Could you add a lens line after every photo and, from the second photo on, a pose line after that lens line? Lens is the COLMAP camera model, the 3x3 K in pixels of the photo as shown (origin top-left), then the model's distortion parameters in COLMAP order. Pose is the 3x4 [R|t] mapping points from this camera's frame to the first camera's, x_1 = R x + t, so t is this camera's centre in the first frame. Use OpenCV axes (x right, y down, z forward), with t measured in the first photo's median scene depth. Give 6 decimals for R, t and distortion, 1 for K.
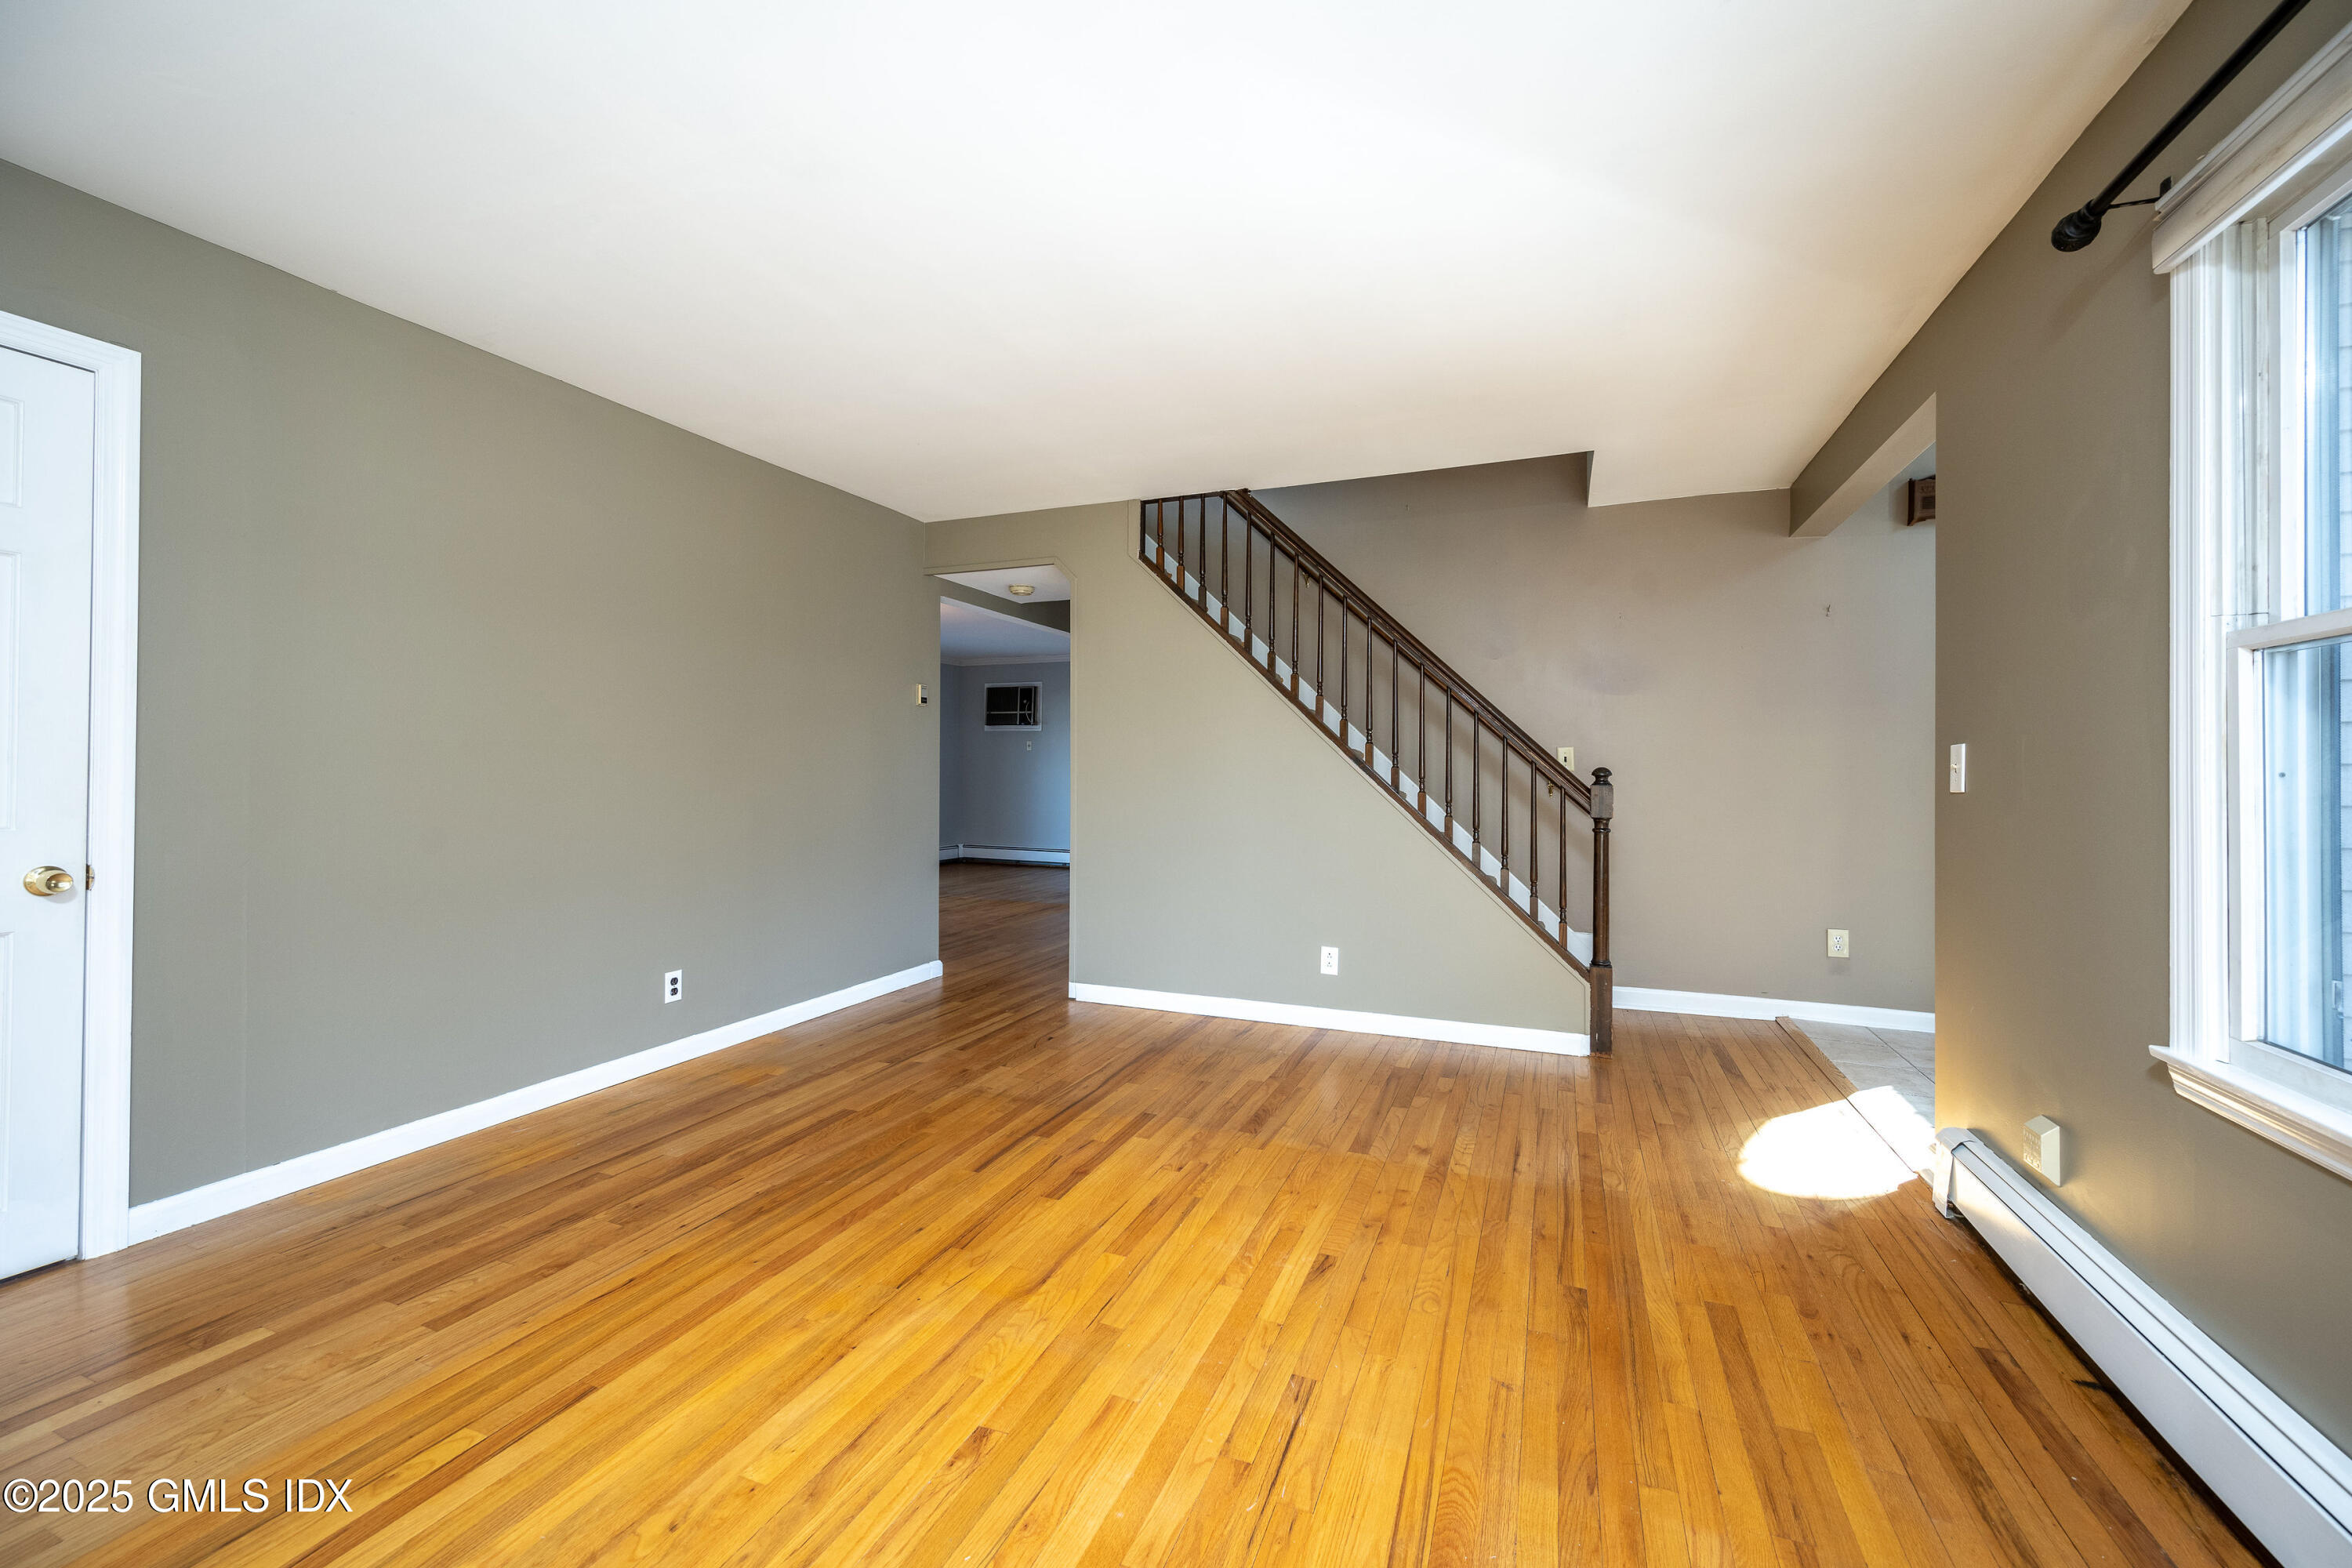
lens RADIAL K [[938.5, 0, 1175.2], [0, 938.5, 773.7], [0, 0, 1]] dist [-0.000055, -0.000327]
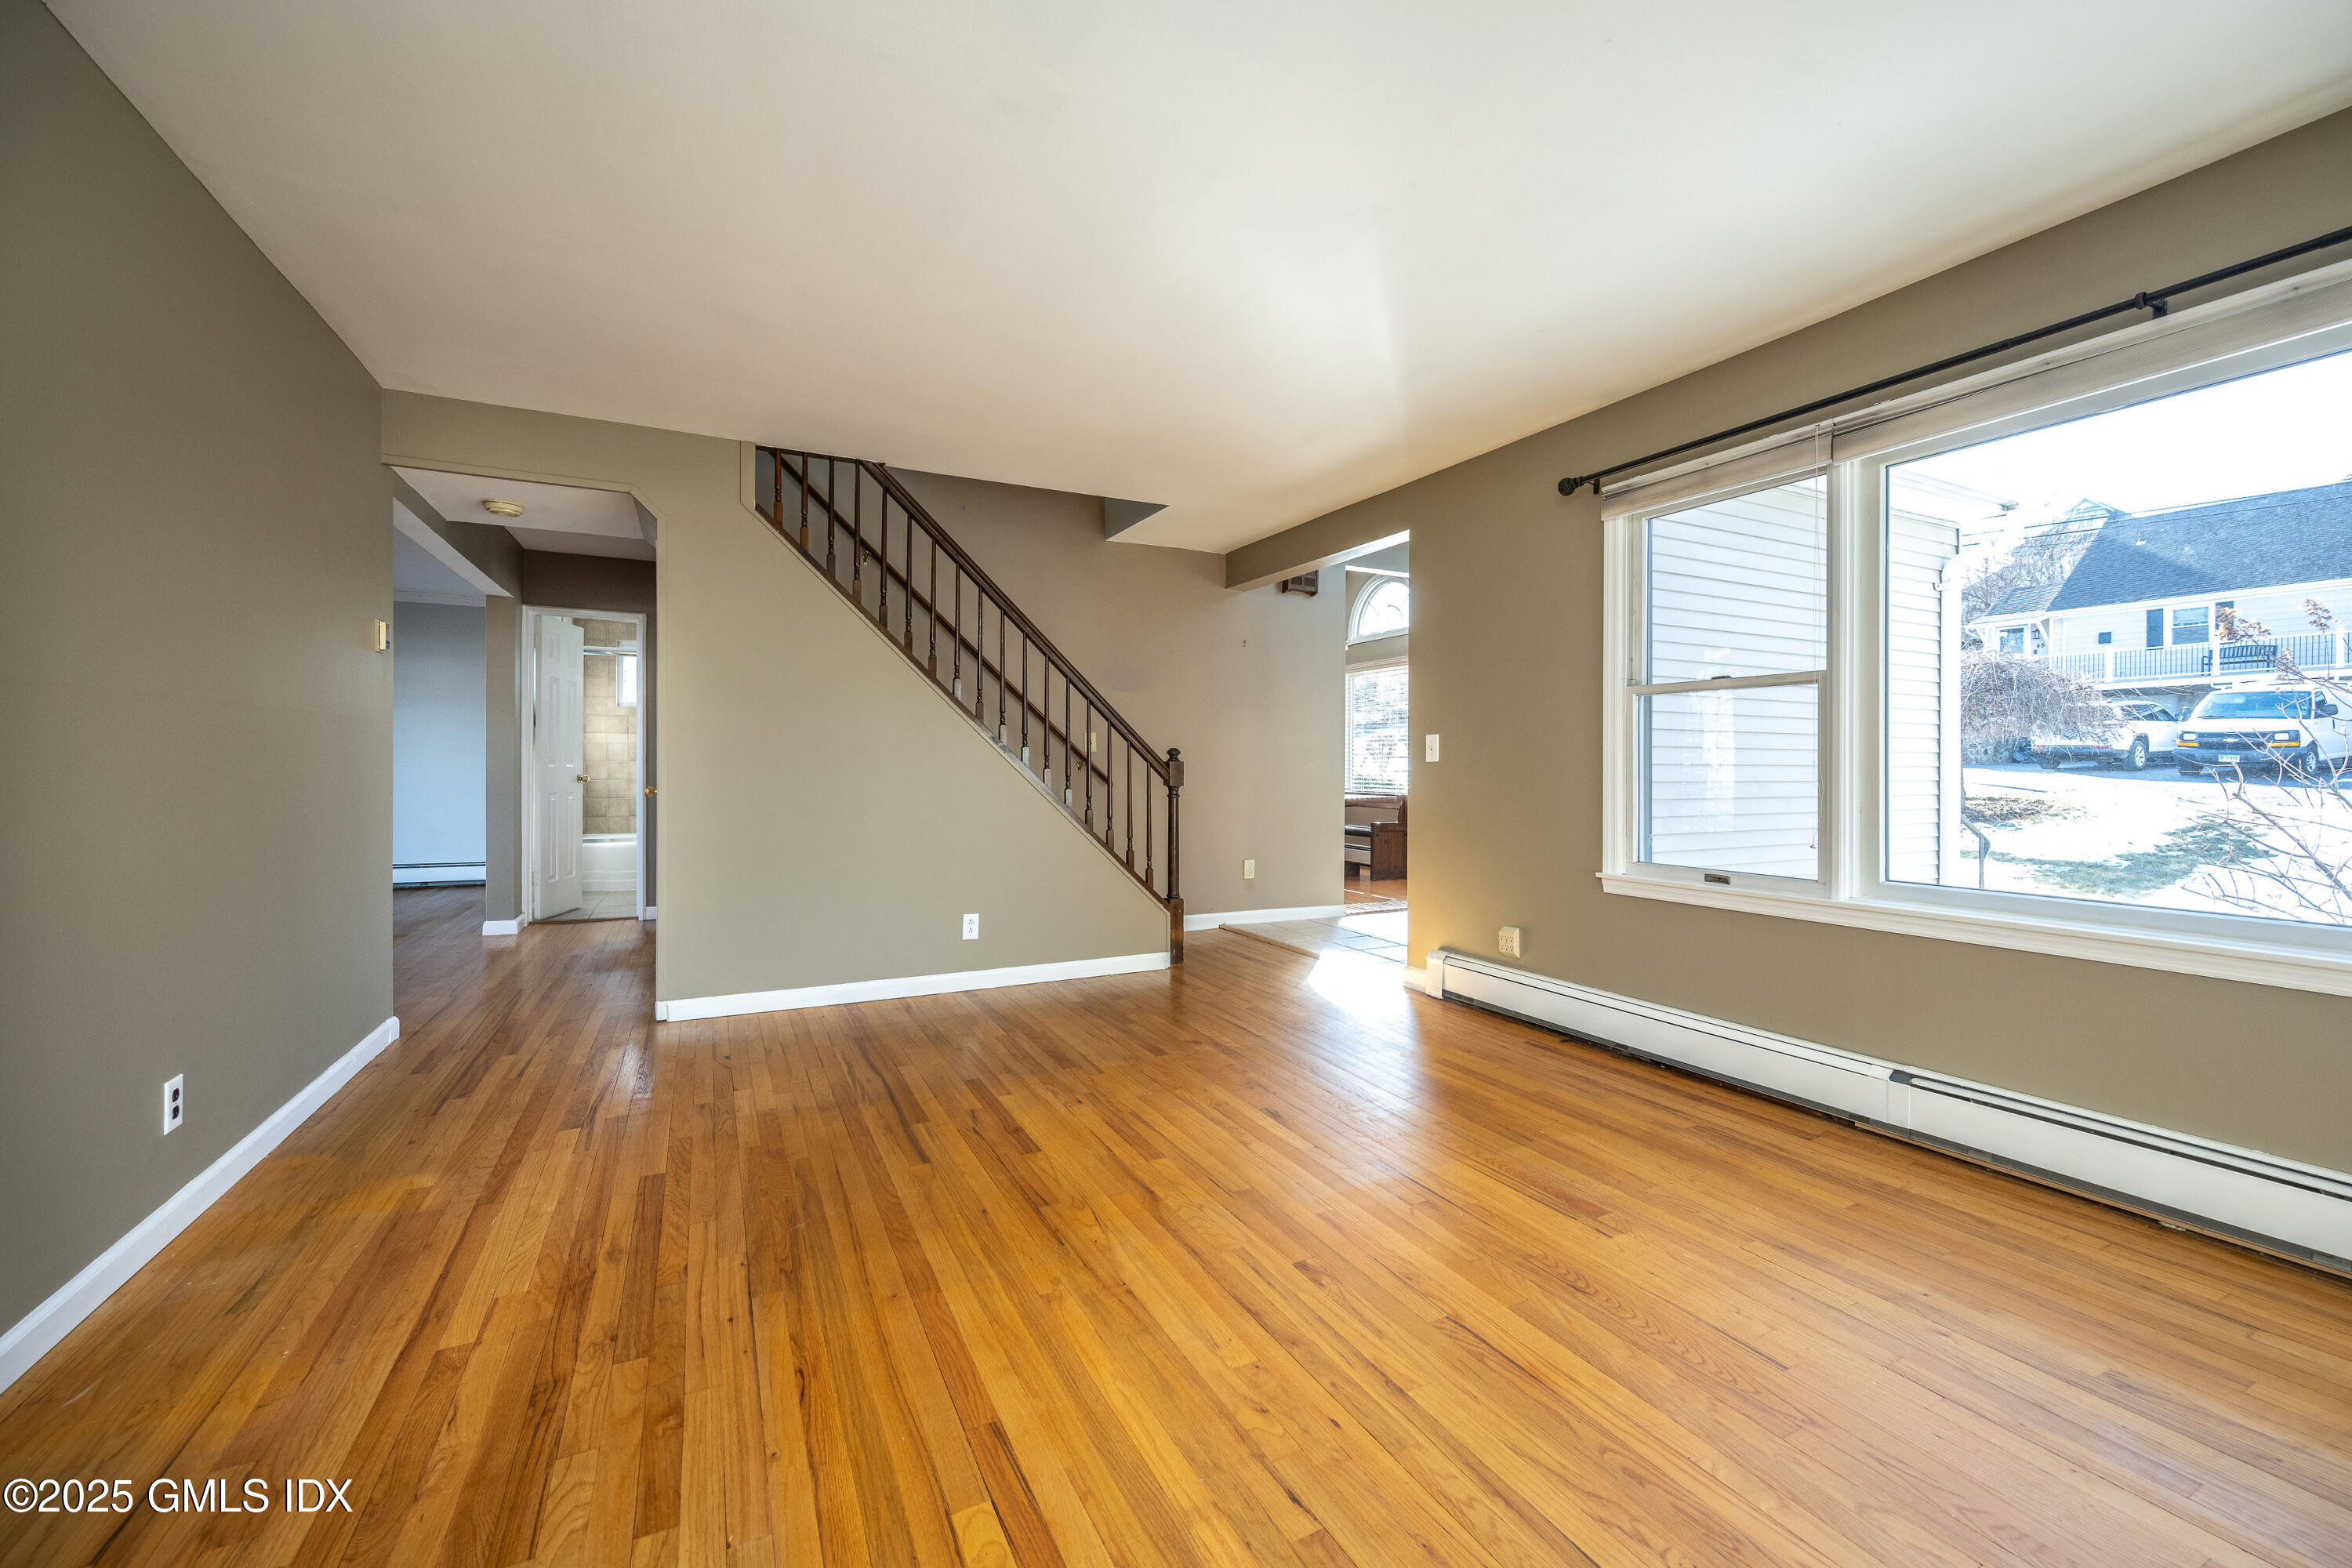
lens RADIAL K [[938.5, 0, 1181.8], [0, 938.5, 770.3], [0, 0, 1]] dist [-0.000055, -0.000327]
pose [[0.651747, -0.007563, 0.758399, -0.688374], [0.001738, 0.999963, 0.008478, 0.017164], [-0.758435, -0.004208, 0.651736, 0.168891]]
